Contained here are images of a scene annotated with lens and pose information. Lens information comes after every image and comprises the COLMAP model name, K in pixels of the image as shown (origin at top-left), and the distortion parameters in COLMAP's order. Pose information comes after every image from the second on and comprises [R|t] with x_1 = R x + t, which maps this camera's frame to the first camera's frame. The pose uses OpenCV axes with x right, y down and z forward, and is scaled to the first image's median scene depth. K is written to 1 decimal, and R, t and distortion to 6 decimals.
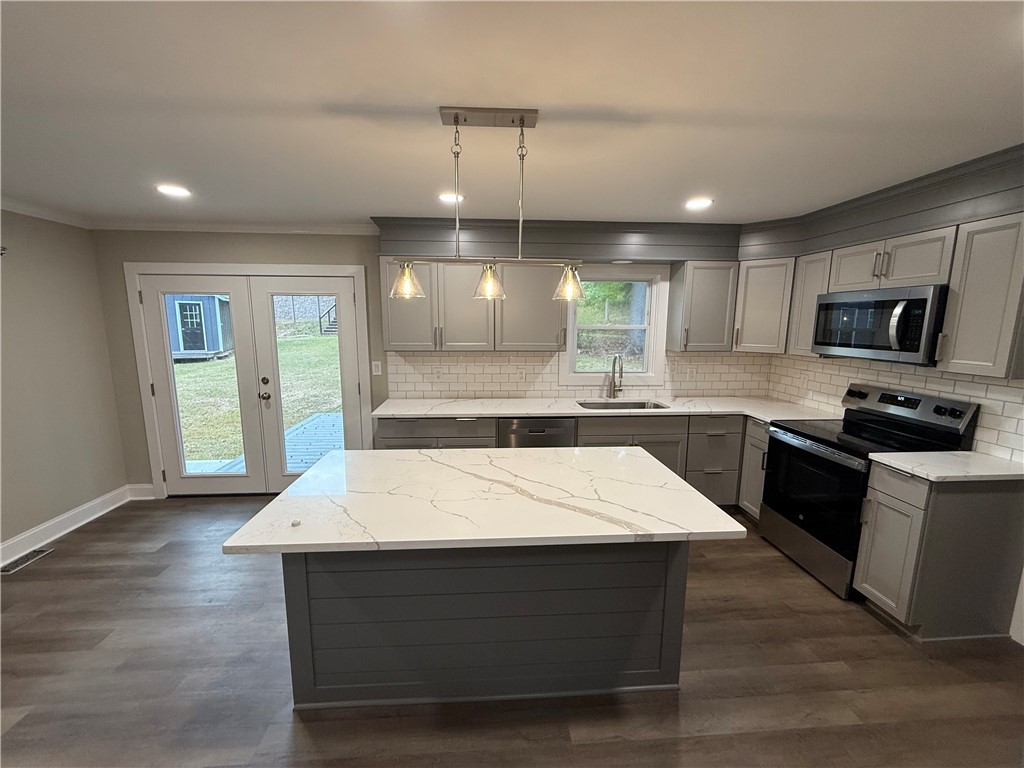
lens RADIAL K [[408.1, 0, 509.0], [0, 408.1, 382.6], [0, 0, 1]] dist [-0.001474, 0.000014]
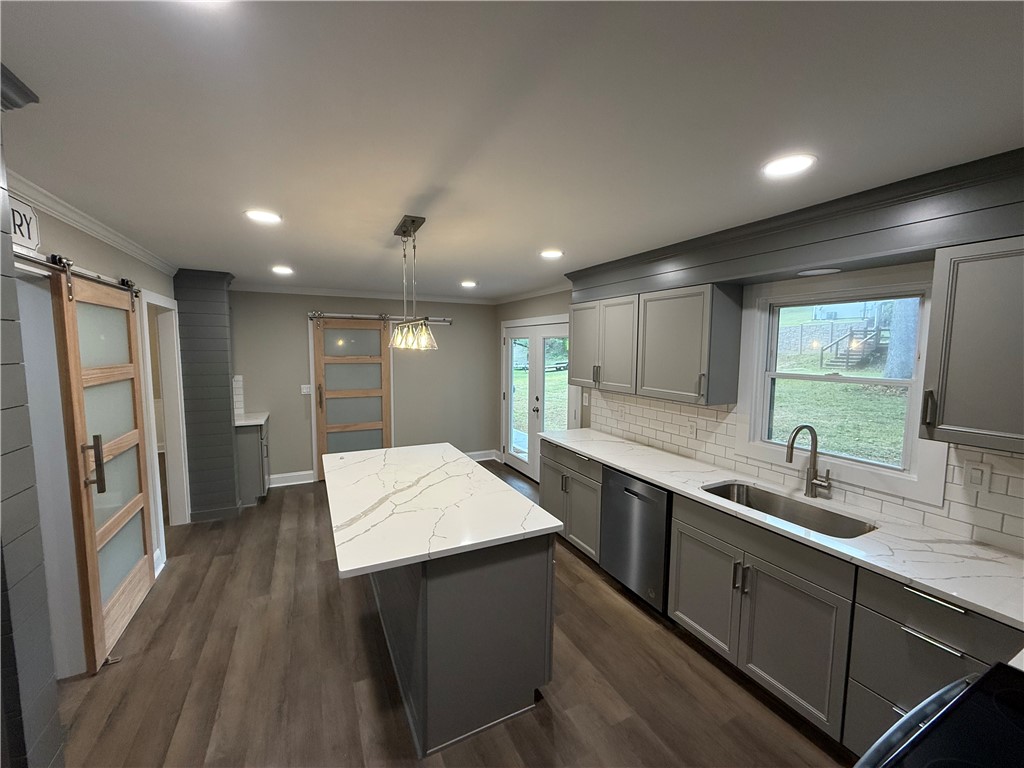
lens RADIAL K [[408.1, 0, 509.2], [0, 408.1, 383.3], [0, 0, 1]] dist [-0.001474, 0.000014]
pose [[0.383079, 0.081709, -0.920095, 0.652588], [-0.147076, 0.988768, 0.026573, -0.080064], [0.911932, 0.125144, 0.390794, 0.361905]]
